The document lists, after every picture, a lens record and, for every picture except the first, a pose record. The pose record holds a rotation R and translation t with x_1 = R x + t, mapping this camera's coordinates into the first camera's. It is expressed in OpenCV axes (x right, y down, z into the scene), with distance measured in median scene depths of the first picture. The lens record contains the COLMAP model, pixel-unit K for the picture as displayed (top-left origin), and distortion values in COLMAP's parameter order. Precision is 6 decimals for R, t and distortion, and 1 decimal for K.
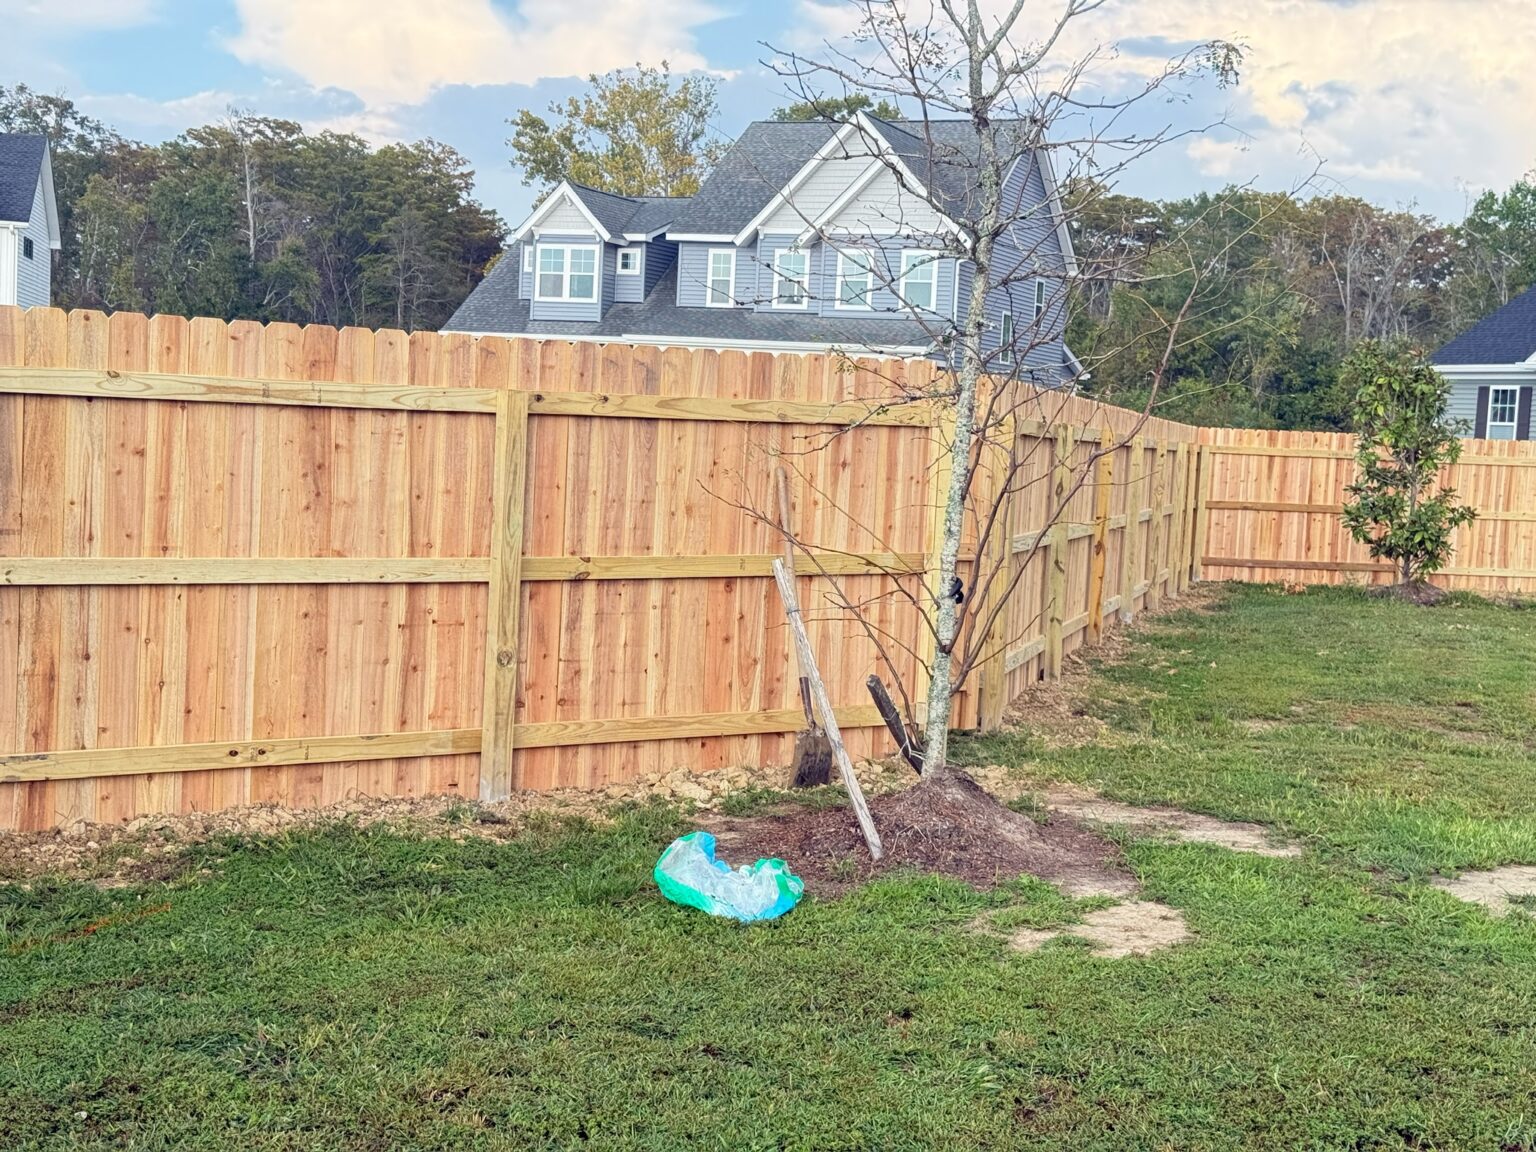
lens RADIAL K [[2152.3, 0, 768.0], [0, 2152.3, 576.0], [0, 0, 1]] dist [0.107238, -0.001439]
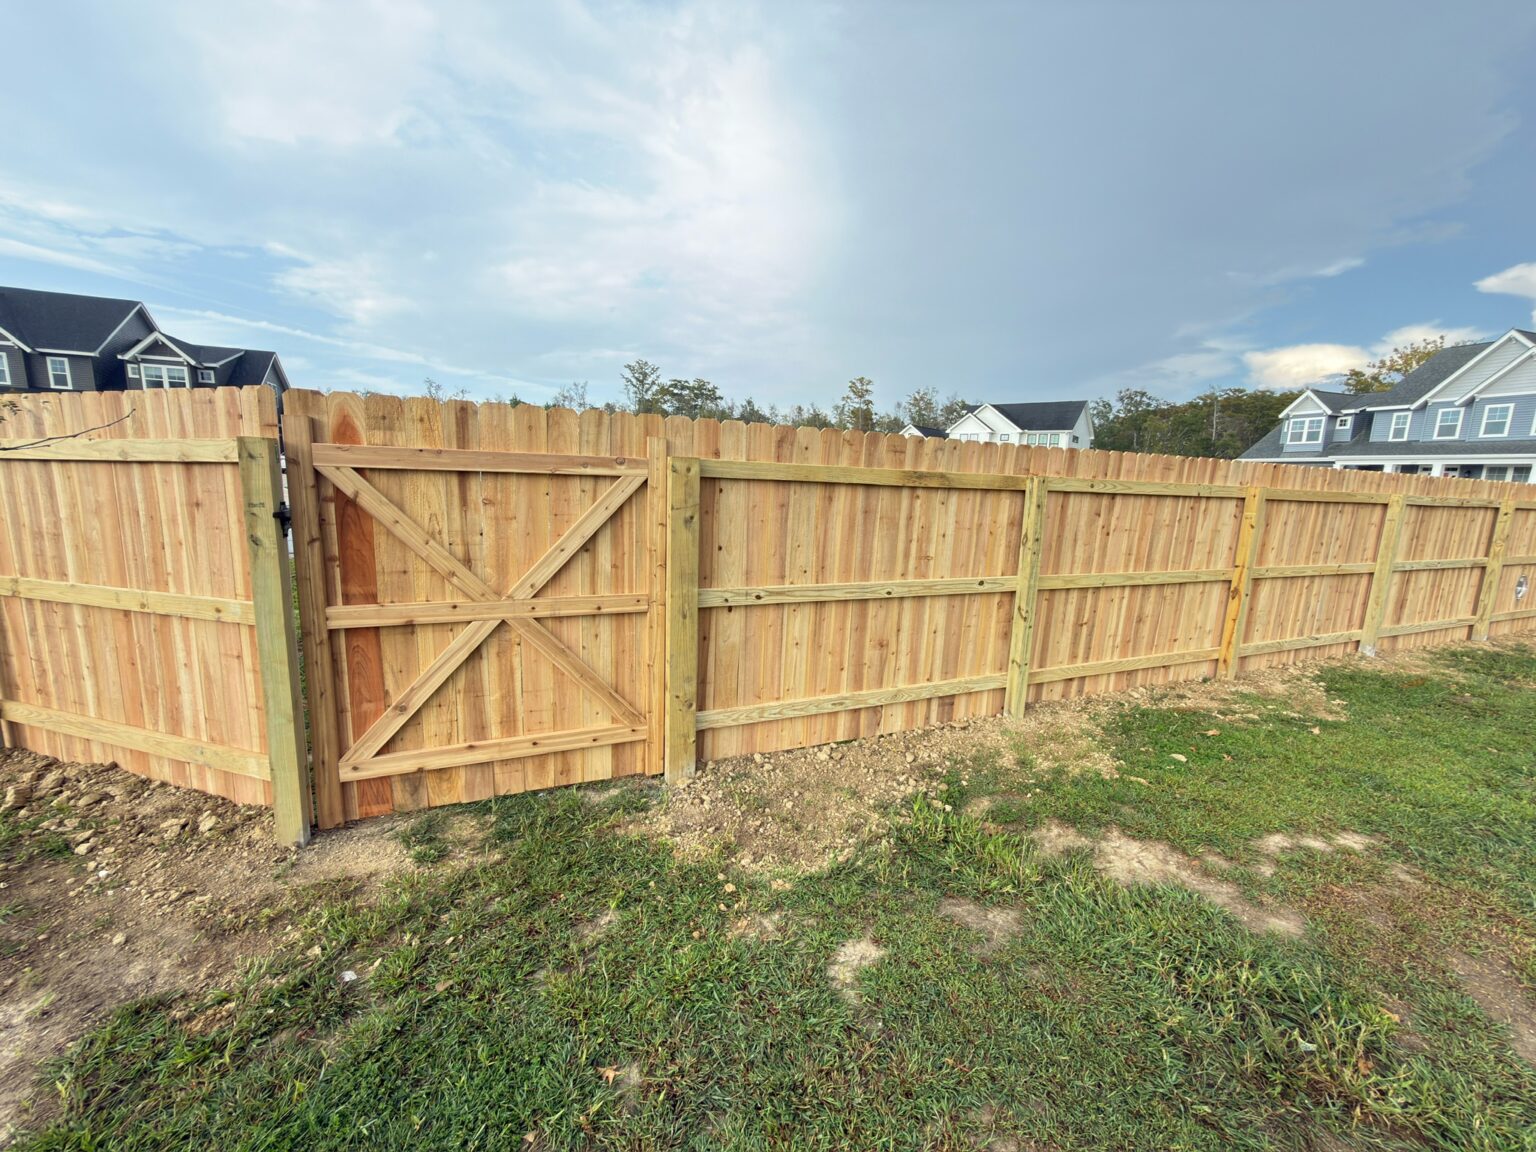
lens RADIAL K [[609.3, 0, 768.0], [0, 609.3, 576.0], [0, 0, 1]] dist [0.001240, 0.000310]
pose [[0.630010, 0.099176, -0.770228, 0.060501], [-0.056643, 0.995039, 0.081791, -0.008423], [0.774518, -0.007901, 0.632502, 0.152505]]
